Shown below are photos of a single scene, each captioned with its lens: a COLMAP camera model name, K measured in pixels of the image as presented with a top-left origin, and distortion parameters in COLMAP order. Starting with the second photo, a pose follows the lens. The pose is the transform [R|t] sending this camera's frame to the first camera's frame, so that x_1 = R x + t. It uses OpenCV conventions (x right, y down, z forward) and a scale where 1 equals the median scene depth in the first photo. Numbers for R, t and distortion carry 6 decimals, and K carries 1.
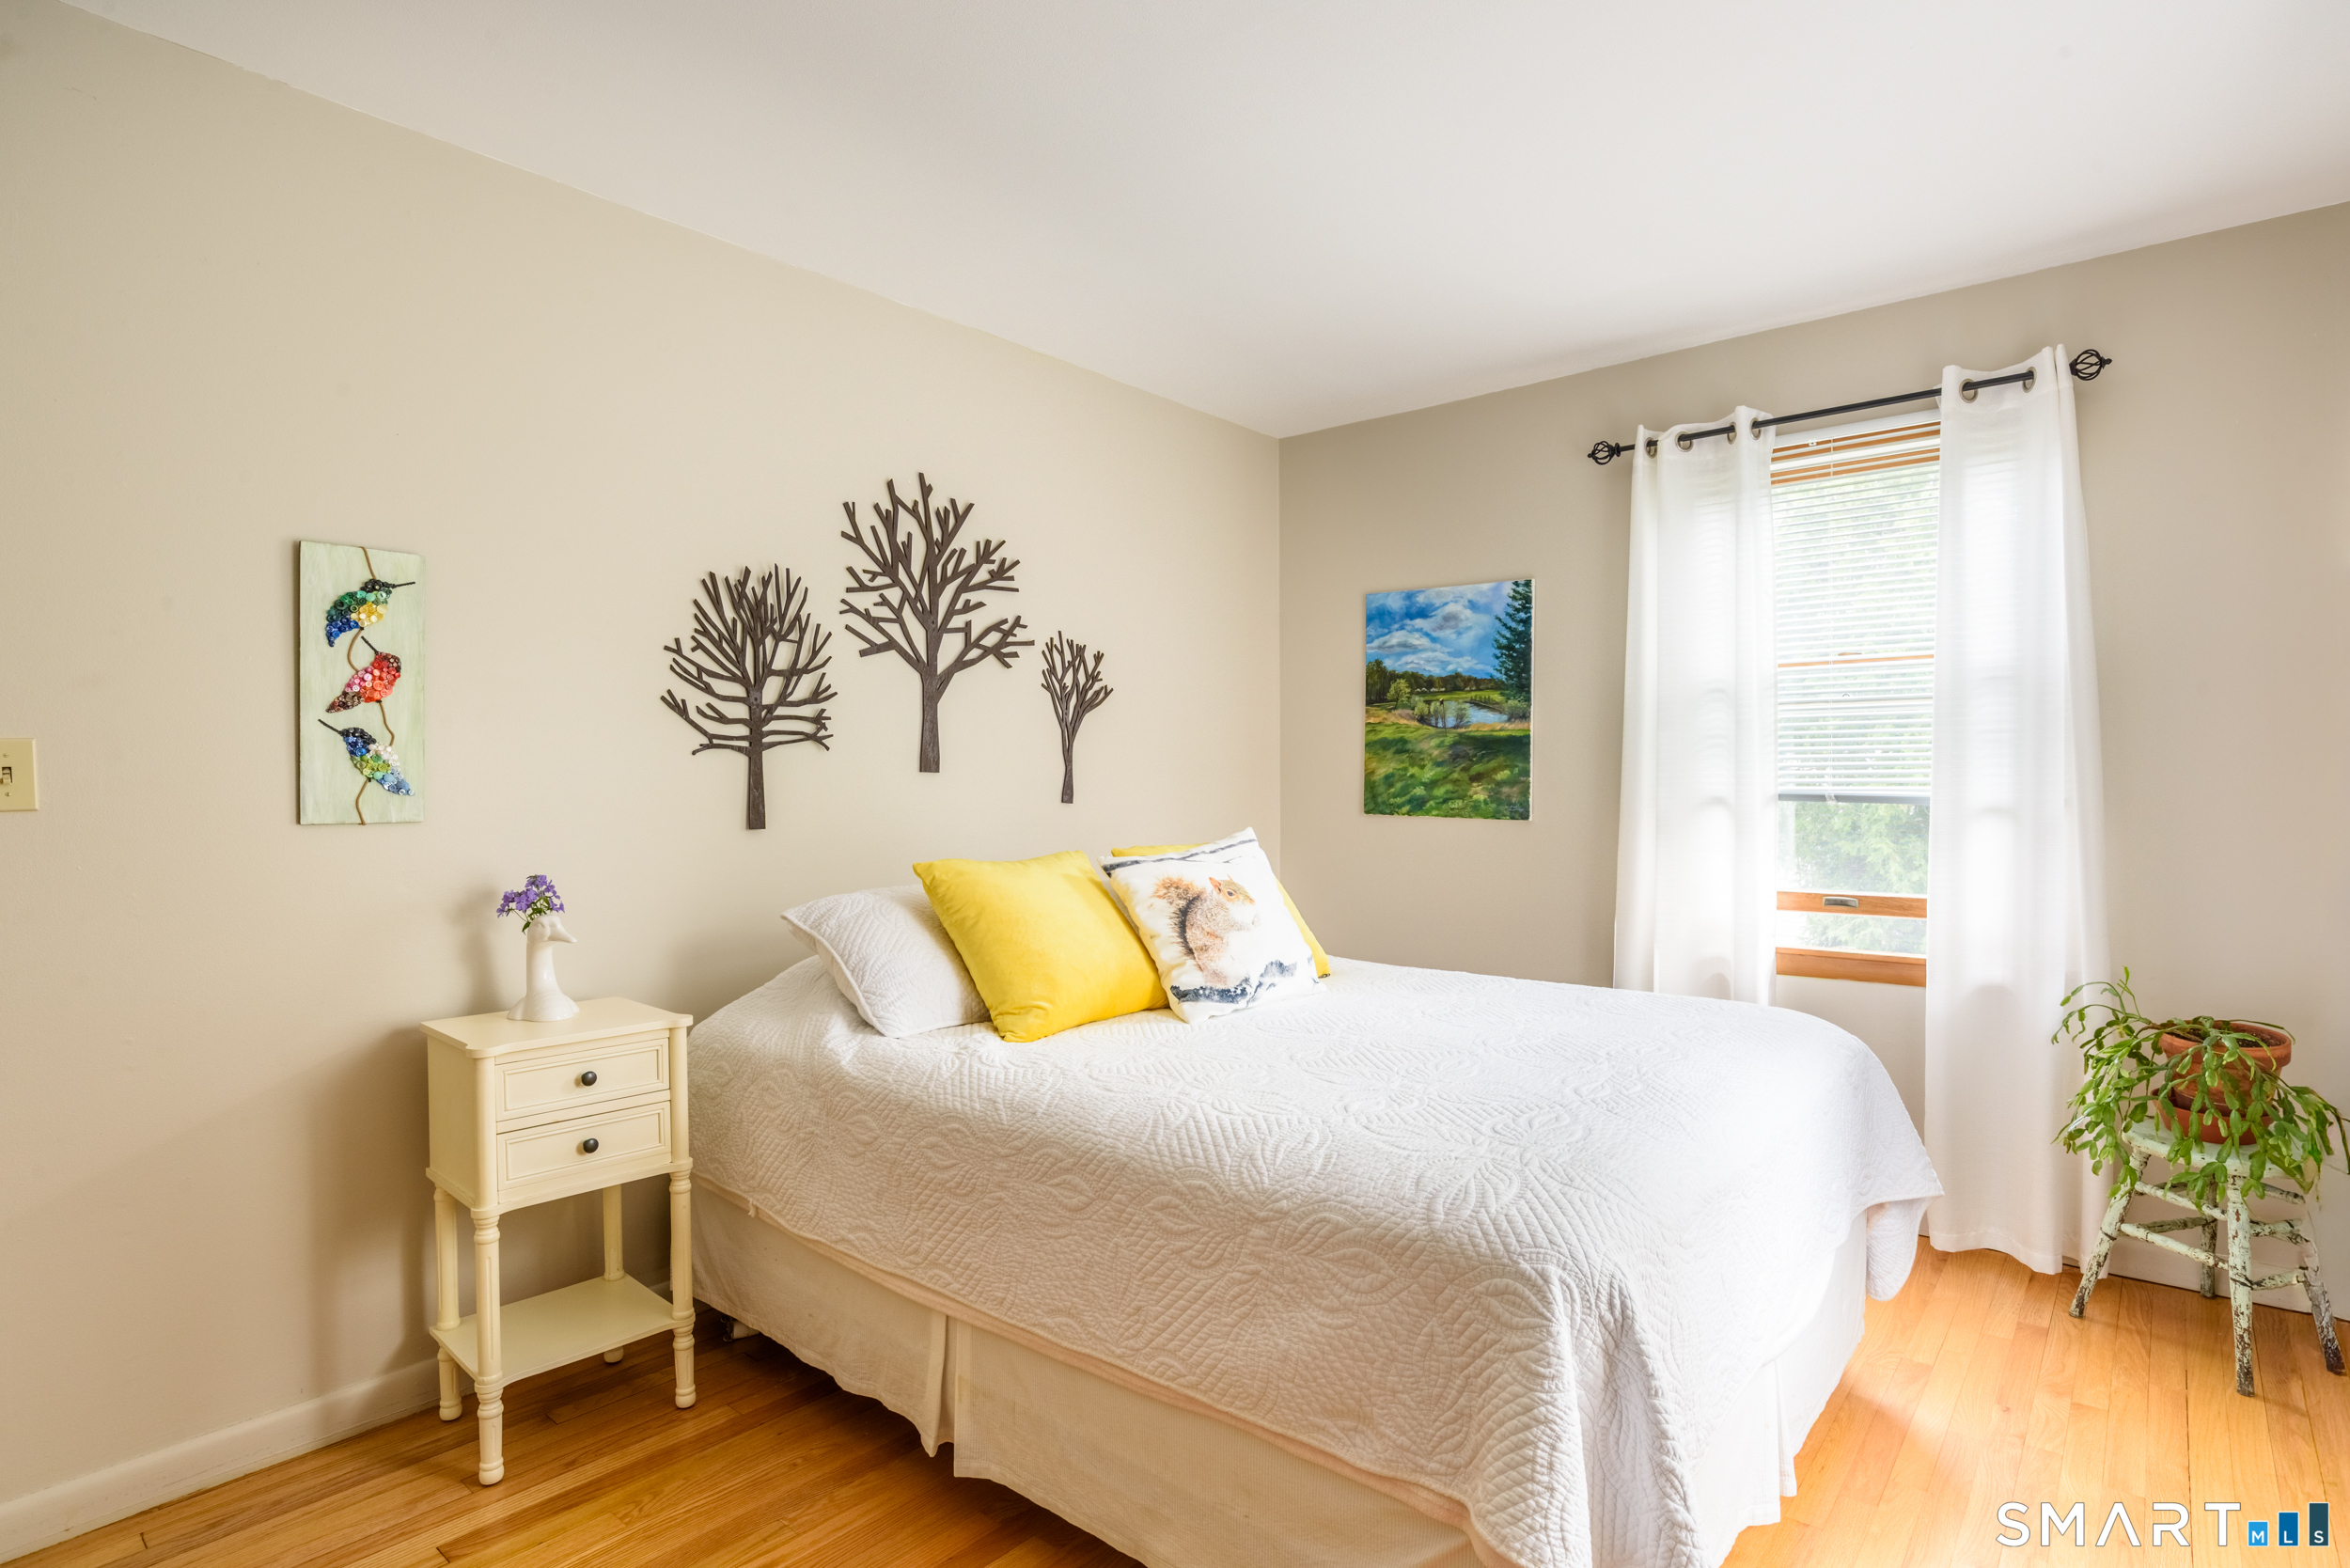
lens RADIAL K [[1205.0, 0, 1182.4], [0, 1205.0, 784.9], [0, 0, 1]] dist [-0.037858, 0.001427]
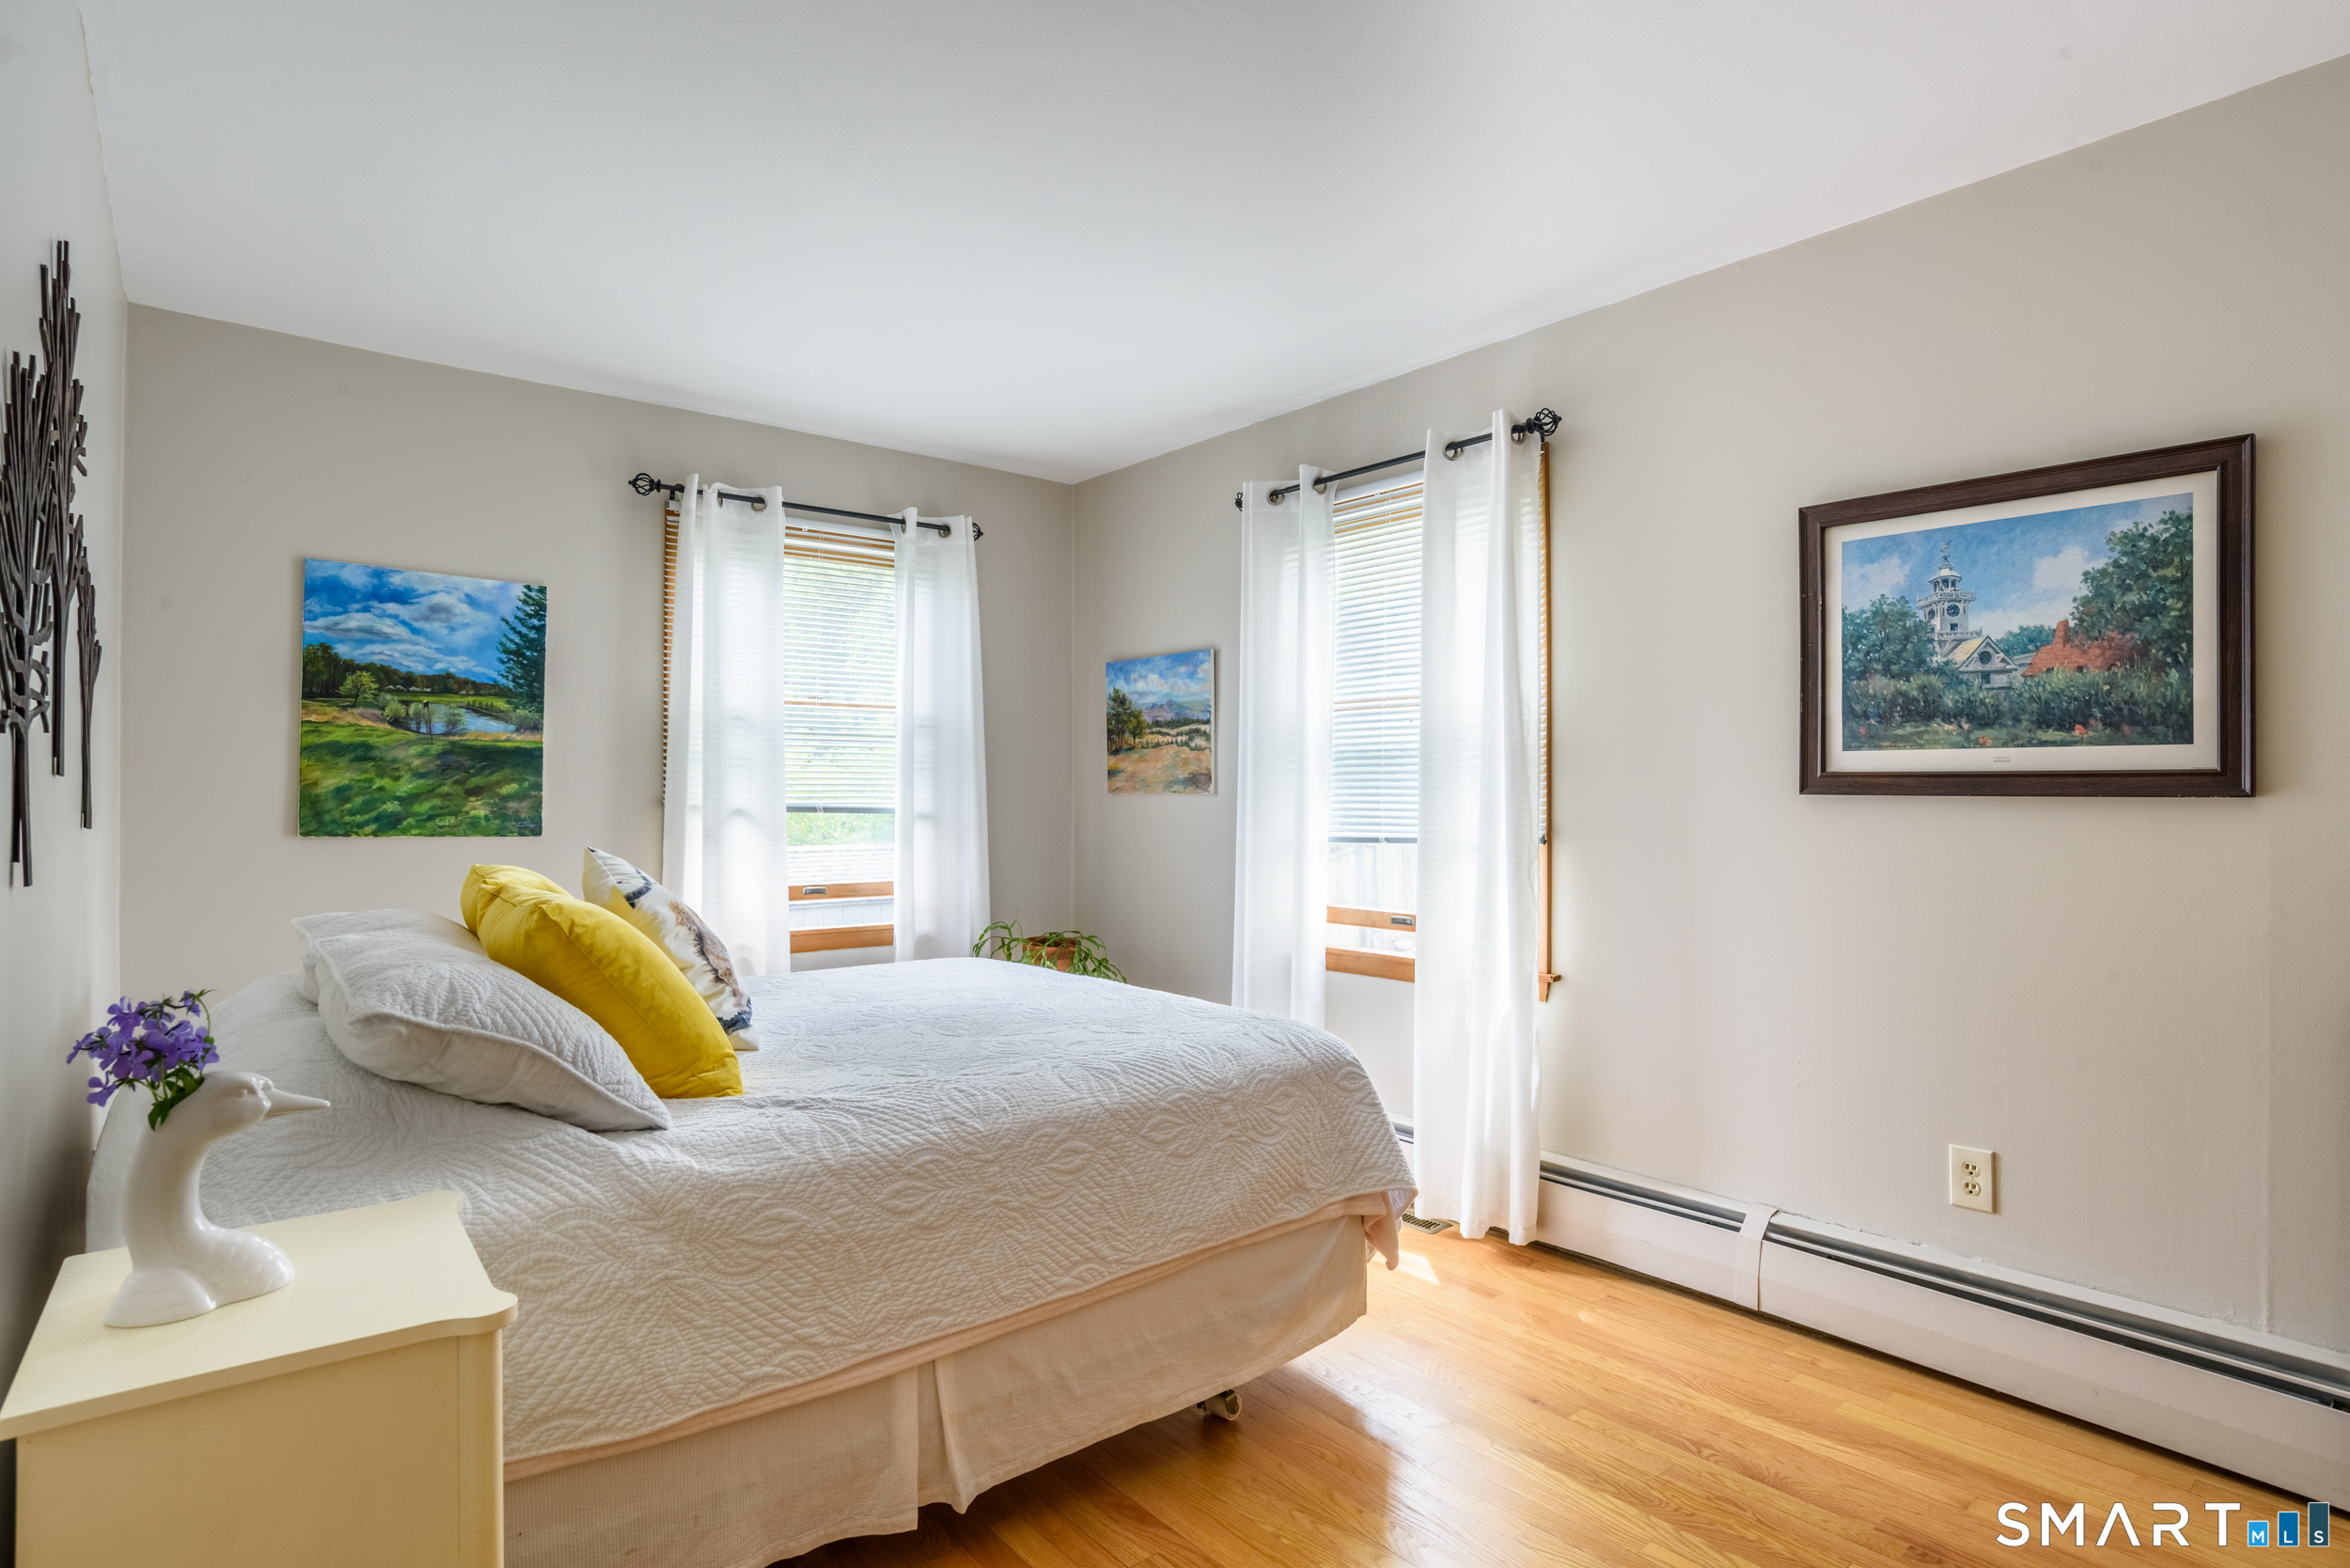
lens RADIAL K [[1205.0, 0, 1182.4], [0, 1205.0, 784.9], [0, 0, 1]] dist [-0.037858, 0.001427]
pose [[0.171547, 0.012505, 0.985097, -0.544729], [0.002597, 0.999910, -0.013145, 0.002207], [-0.985173, 0.004813, 0.171499, 0.320755]]
